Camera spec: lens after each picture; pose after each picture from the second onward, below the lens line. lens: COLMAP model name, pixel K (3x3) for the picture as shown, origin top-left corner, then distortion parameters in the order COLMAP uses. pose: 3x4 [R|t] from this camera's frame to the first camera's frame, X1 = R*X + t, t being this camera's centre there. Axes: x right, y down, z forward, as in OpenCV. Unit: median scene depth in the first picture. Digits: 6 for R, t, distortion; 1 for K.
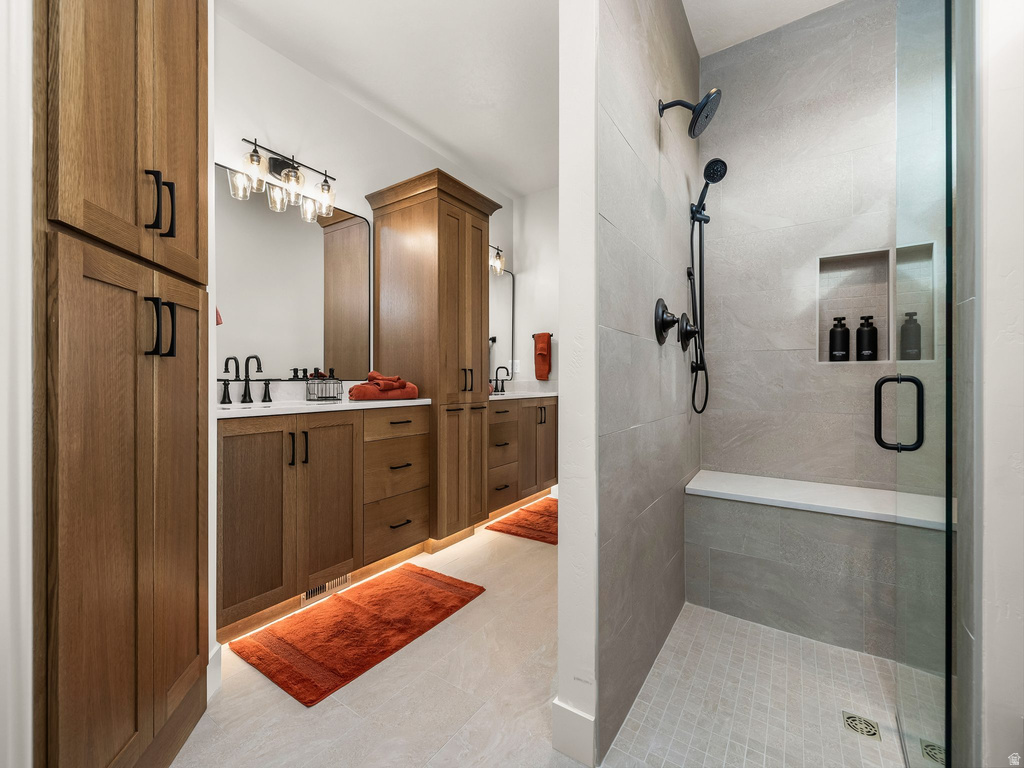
lens RADIAL K [[432.4, 0, 507.3], [0, 432.4, 380.4], [0, 0, 1]] dist [-0.001064, 0.000028]
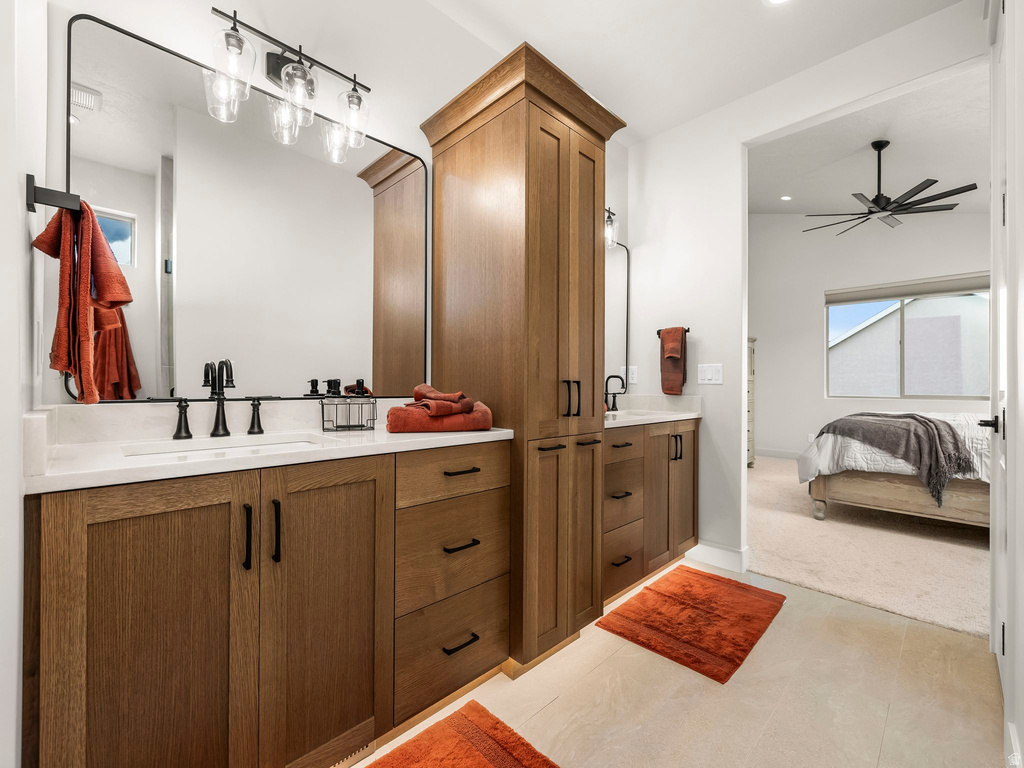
lens RADIAL K [[432.4, 0, 507.3], [0, 432.4, 380.4], [0, 0, 1]] dist [-0.001064, 0.000028]
pose [[0.979100, 0.002499, -0.203362, -0.058100], [-0.005591, 0.999877, -0.014630, -0.017391], [0.203301, 0.015461, 0.978994, 0.382269]]
